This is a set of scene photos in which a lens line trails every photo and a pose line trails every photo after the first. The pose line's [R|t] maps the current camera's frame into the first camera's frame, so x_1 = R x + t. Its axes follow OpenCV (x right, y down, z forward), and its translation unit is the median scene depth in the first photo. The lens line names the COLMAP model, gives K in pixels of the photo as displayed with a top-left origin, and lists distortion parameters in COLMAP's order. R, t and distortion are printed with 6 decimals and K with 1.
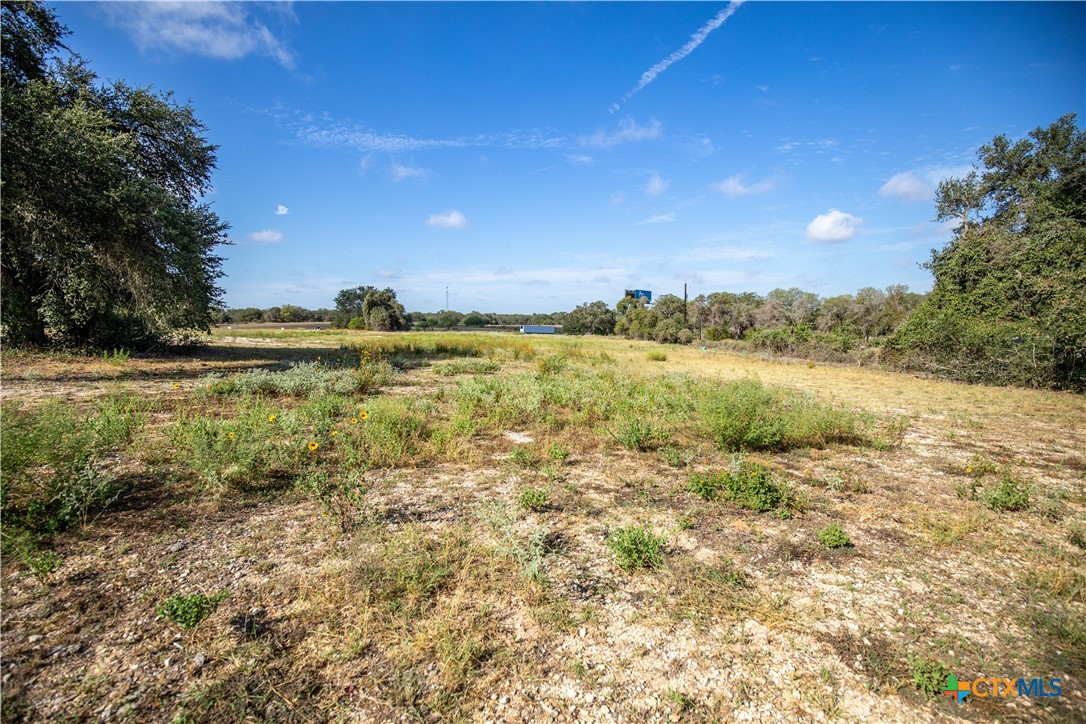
lens RADIAL K [[499.6, 0, 547.0], [0, 499.6, 367.9], [0, 0, 1]] dist [-0.030248, 0.005214]
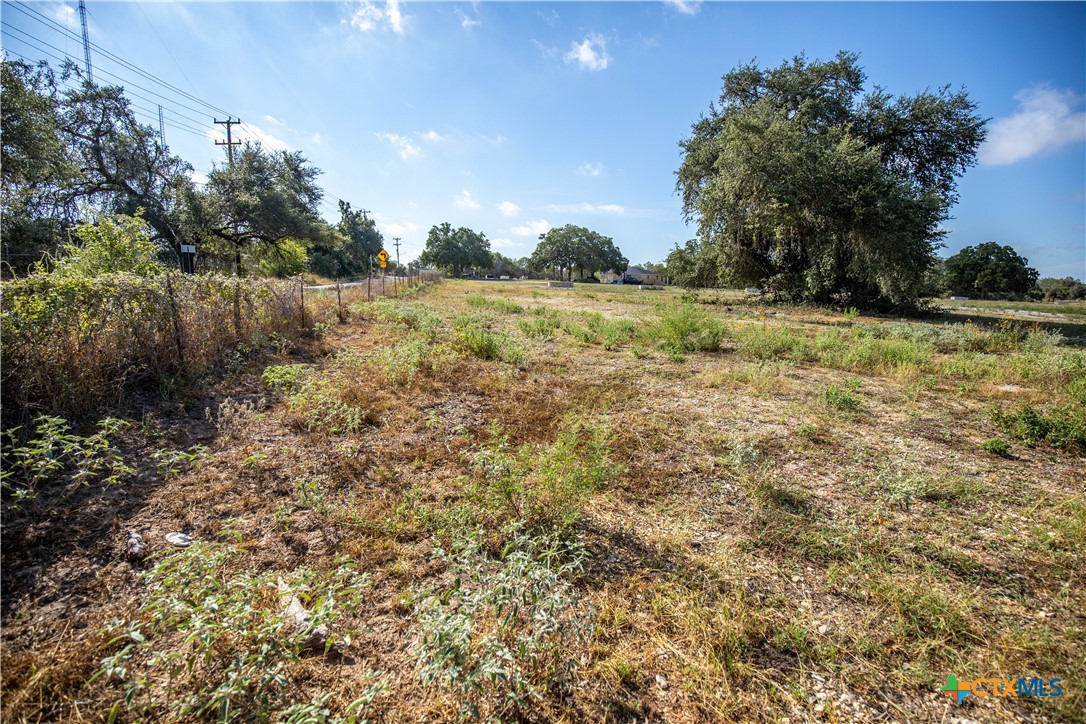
lens RADIAL K [[499.6, 0, 543.0], [0, 499.6, 383.4], [0, 0, 1]] dist [-0.030248, 0.005214]
pose [[0.150153, 0.182598, -0.971654, 0.490385], [-0.102874, 0.980347, 0.168334, 0.032999], [0.983296, 0.074682, 0.165987, -0.097850]]
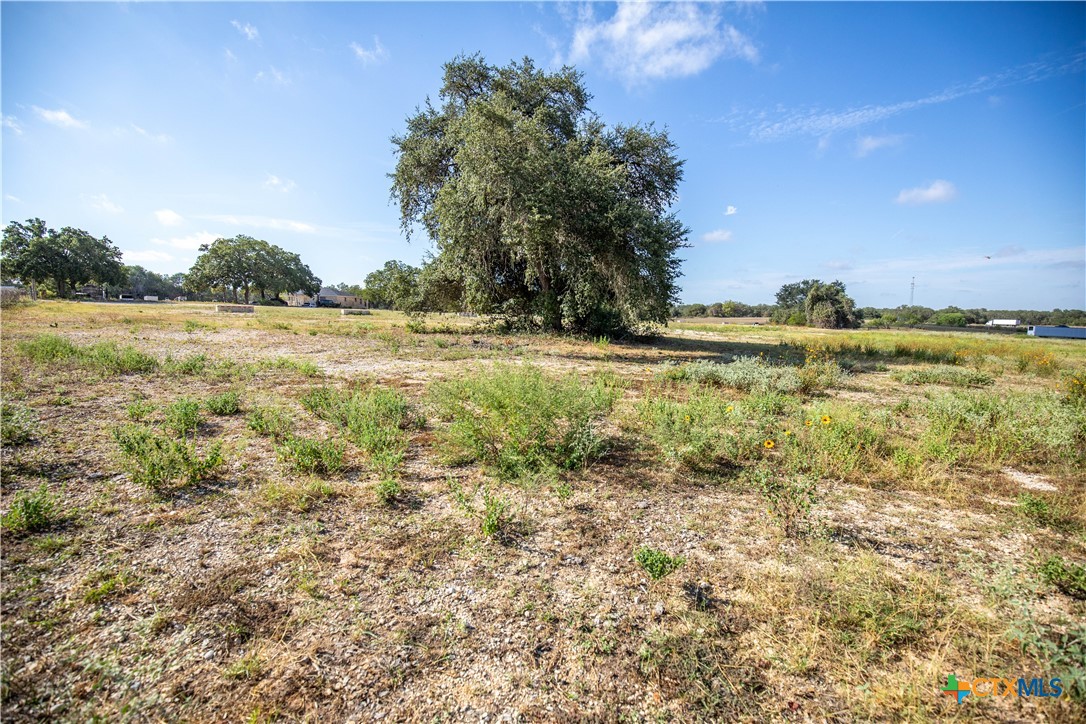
lens RADIAL K [[499.6, 0, 542.5], [0, 499.6, 368.6], [0, 0, 1]] dist [-0.030248, 0.005214]
pose [[0.673362, 0.084287, -0.734493, -0.018574], [-0.076511, 0.996090, 0.044164, 0.000057], [0.735344, 0.026459, 0.677178, -0.002977]]
